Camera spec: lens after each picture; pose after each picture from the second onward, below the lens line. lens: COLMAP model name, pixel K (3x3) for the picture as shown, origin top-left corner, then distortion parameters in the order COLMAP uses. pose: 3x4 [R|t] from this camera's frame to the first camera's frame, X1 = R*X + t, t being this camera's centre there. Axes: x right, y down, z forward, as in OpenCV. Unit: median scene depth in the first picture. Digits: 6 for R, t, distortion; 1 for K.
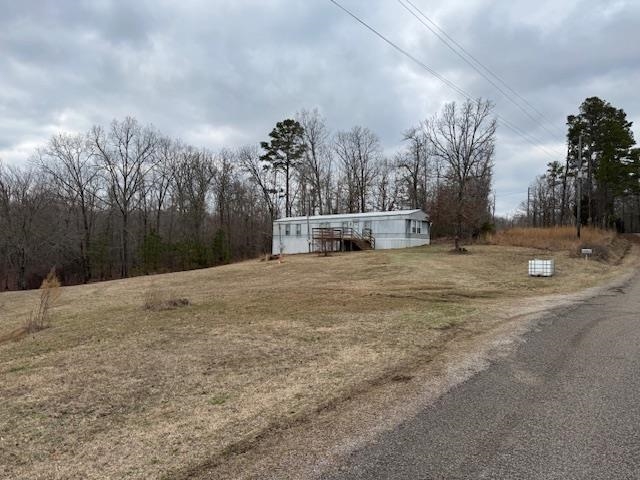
lens RADIAL K [[445.9, 0, 324.8], [0, 445.9, 240.7], [0, 0, 1]] dist [0.082740, -0.097084]
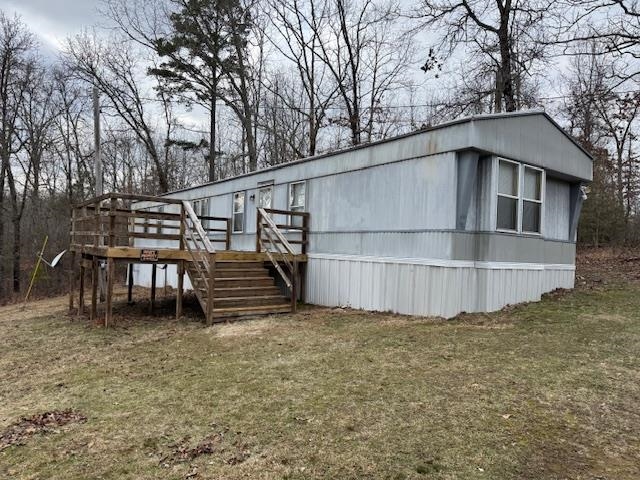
lens RADIAL K [[445.9, 0, 324.8], [0, 445.9, 240.7], [0, 0, 1]] dist [0.082740, -0.097084]
pose [[0.991332, 0.015783, -0.130431, 0.149255], [-0.016743, 0.999840, -0.006266, -0.010463], [0.130311, 0.008396, 0.991438, 0.801392]]
